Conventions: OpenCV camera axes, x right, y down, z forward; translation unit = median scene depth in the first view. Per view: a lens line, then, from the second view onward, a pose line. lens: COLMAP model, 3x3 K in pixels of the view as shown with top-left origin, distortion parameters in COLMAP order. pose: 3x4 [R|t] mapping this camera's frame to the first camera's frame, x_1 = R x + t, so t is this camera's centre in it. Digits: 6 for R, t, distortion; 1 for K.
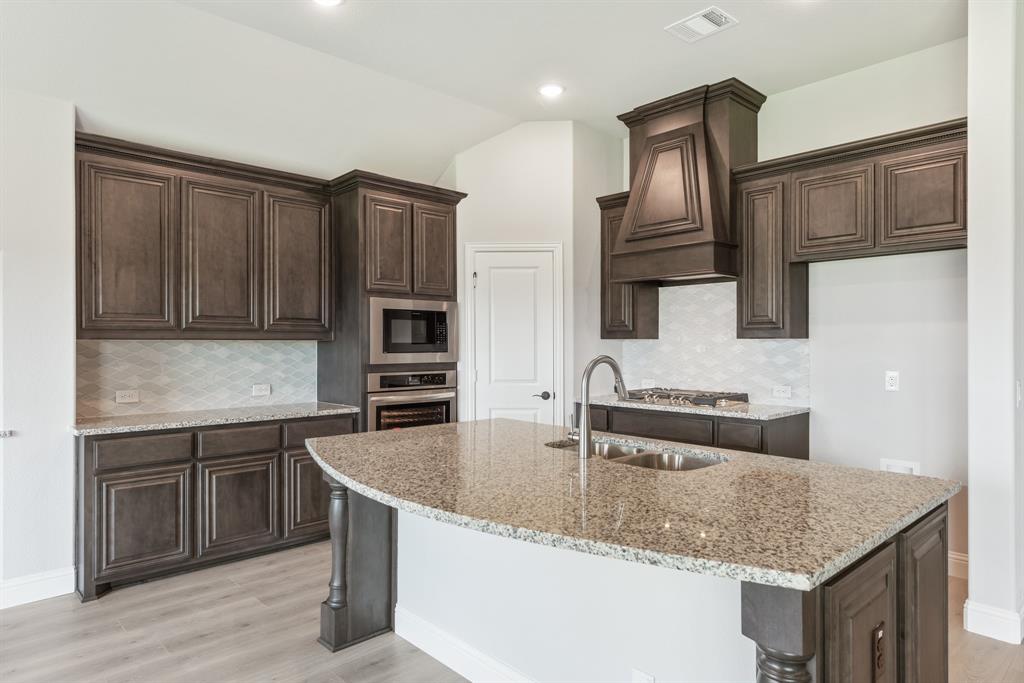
lens RADIAL K [[615.8, 0, 507.5], [0, 615.8, 343.9], [0, 0, 1]] dist [0.030957, -0.000855]
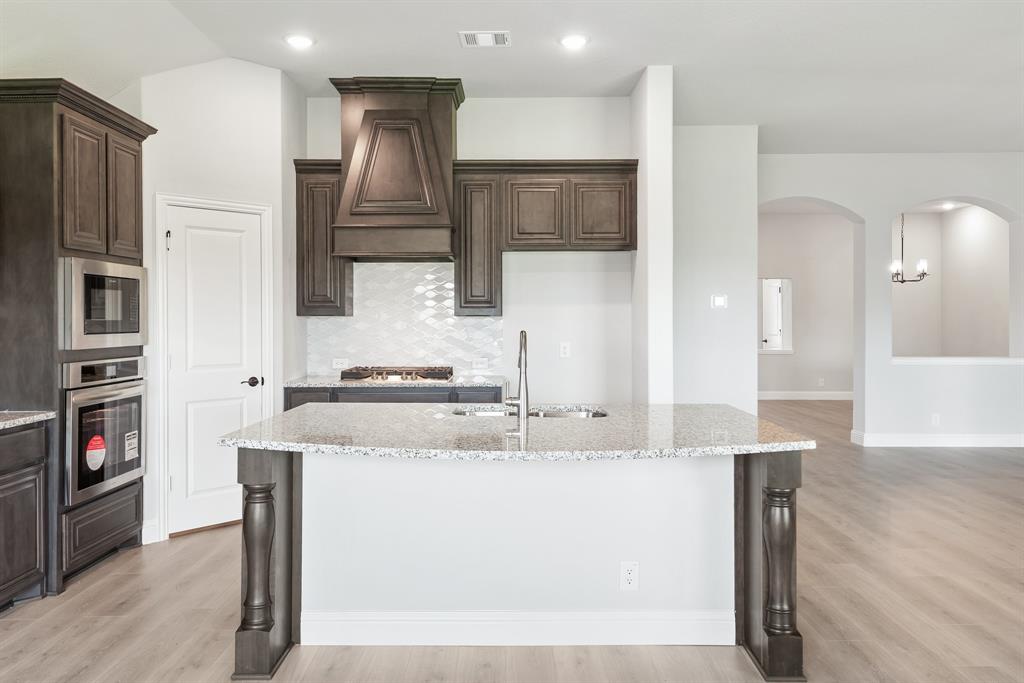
lens RADIAL K [[743.3, 0, 512.3], [0, 743.3, 323.0], [0, 0, 1]] dist [0.016515, -0.000152]
pose [[0.689496, -0.003547, 0.724281, -0.499031], [0.002708, 0.999994, 0.002319, 0.000689], [-0.724284, 0.000363, 0.689501, 0.024422]]
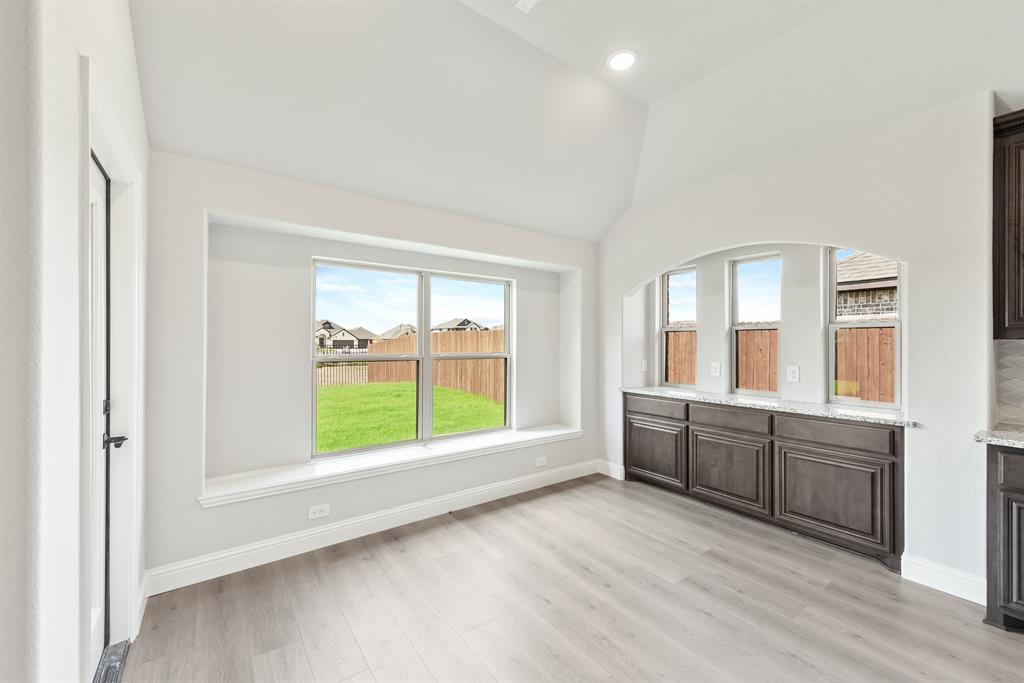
lens RADIAL K [[407.5, 0, 510.5], [0, 407.5, 343.9], [0, 0, 1]] dist [0.007819, -0.000140]
pose [[-0.120113, 0.004250, -0.992751, 0.010110], [-0.004341, 0.999979, 0.004807, -0.000450], [0.992751, 0.004887, -0.120092, 0.284673]]
